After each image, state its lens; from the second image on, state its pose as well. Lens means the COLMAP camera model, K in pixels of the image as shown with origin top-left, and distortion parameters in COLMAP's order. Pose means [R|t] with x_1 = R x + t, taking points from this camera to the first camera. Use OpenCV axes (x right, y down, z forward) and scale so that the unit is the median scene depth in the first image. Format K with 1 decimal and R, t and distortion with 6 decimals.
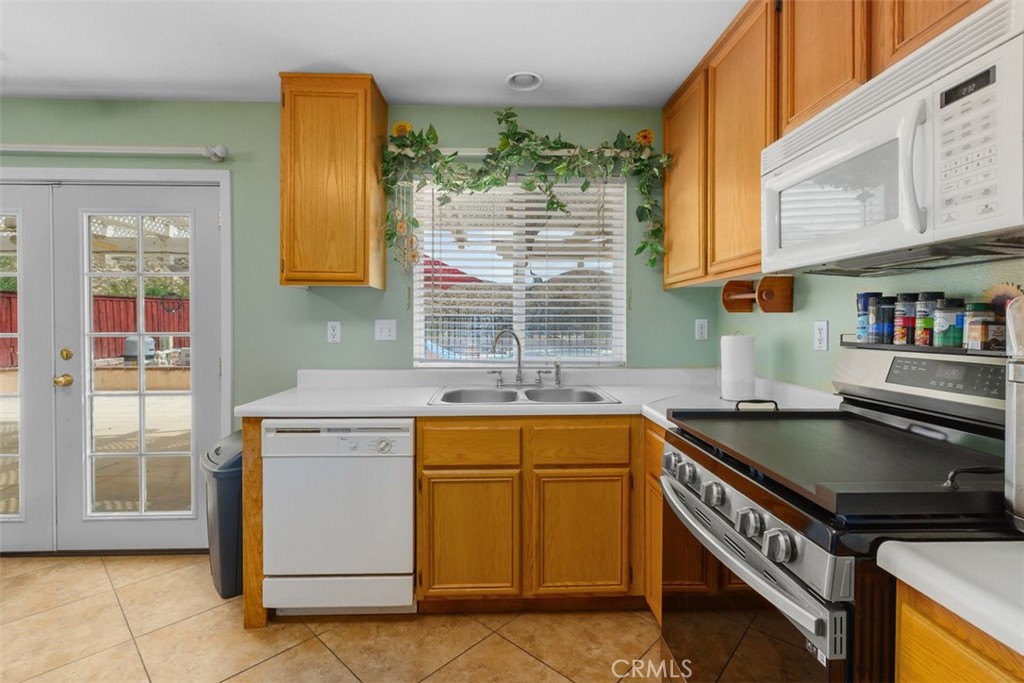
lens RADIAL K [[472.7, 0, 500.0], [0, 472.7, 326.3], [0, 0, 1]] dist [-0.002550, -0.001610]
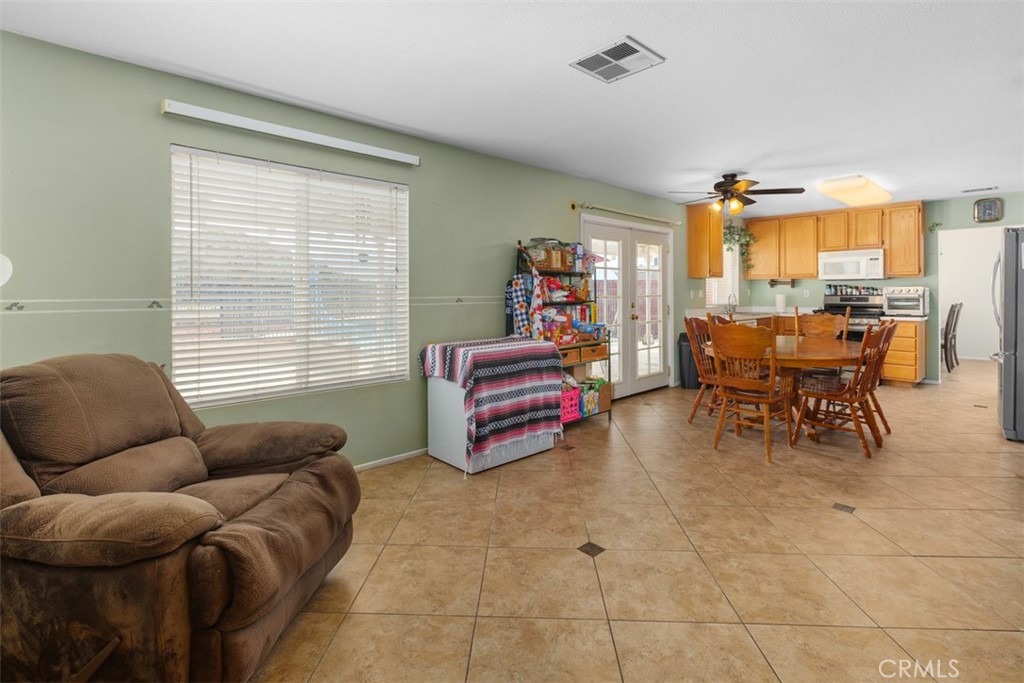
lens RADIAL K [[472.7, 0, 511.3], [0, 472.7, 288.0], [0, 0, 1]] dist [-0.002550, -0.001610]
pose [[0.752341, 0.004690, 0.658757, -3.625848], [0.005890, 0.999887, -0.013845, 0.011218], [-0.658748, 0.014296, 0.752228, -0.367174]]
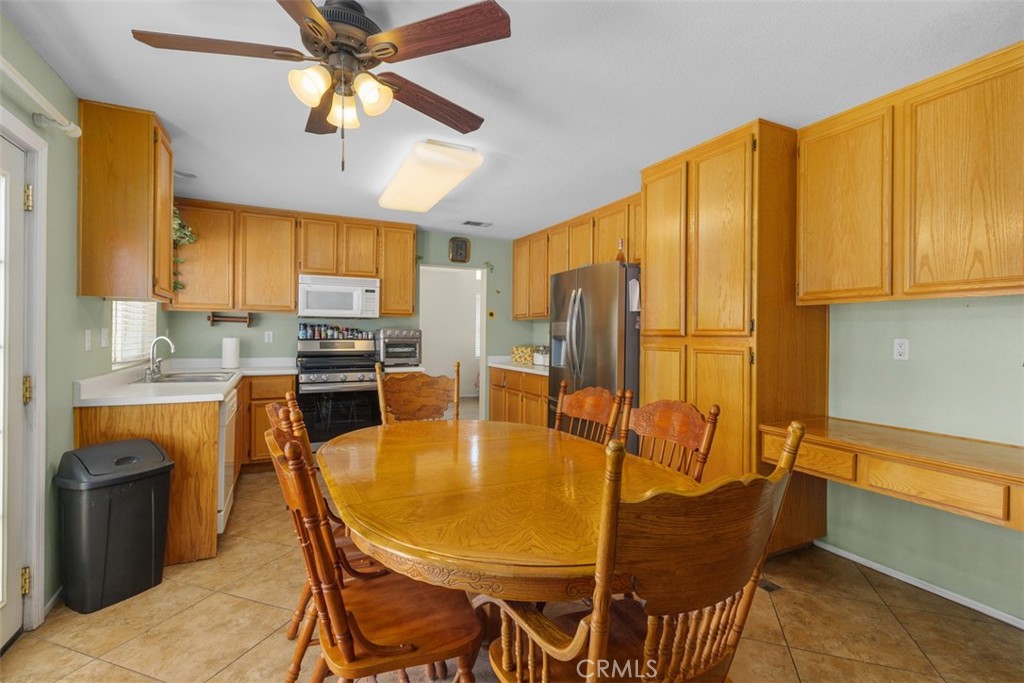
lens RADIAL K [[472.7, 0, 514.9], [0, 472.7, 333.3], [0, 0, 1]] dist [-0.002550, -0.001610]
pose [[-0.419730, -0.002876, 0.907645, -2.105074], [-0.004297, 0.999990, 0.001181, -0.008332], [-0.907639, -0.003405, -0.419738, 0.781844]]
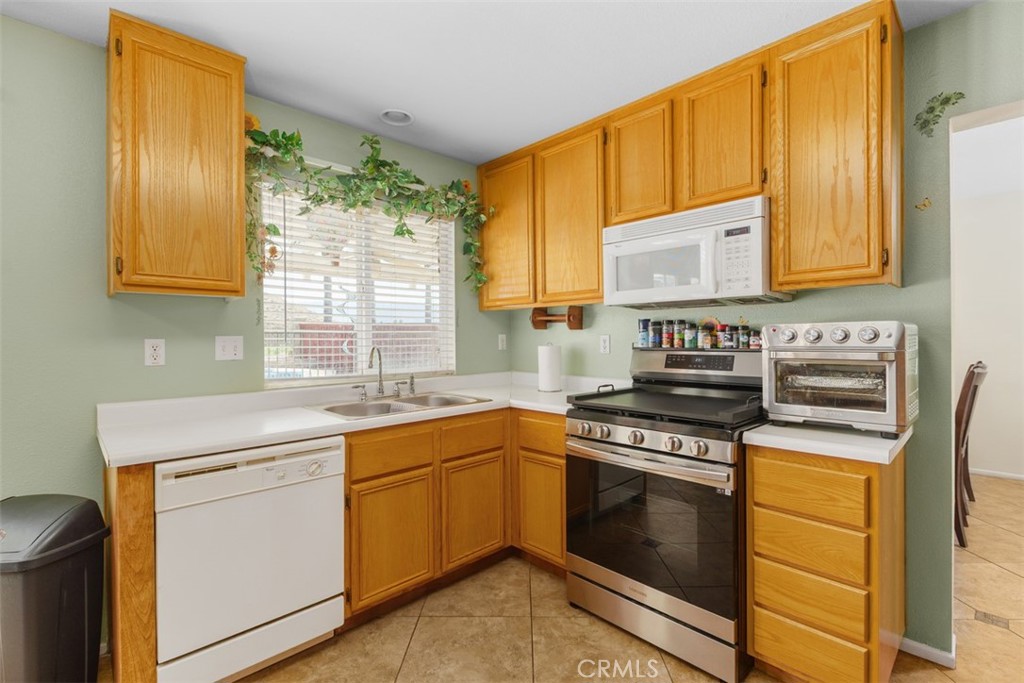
lens RADIAL K [[472.7, 0, 506.3], [0, 472.7, 337.3], [0, 0, 1]] dist [-0.002550, -0.001610]
pose [[0.739717, -0.007425, 0.672877, -0.591927], [0.013586, 0.999900, -0.003902, -0.002266], [-0.672781, 0.012028, 0.739744, 0.031832]]
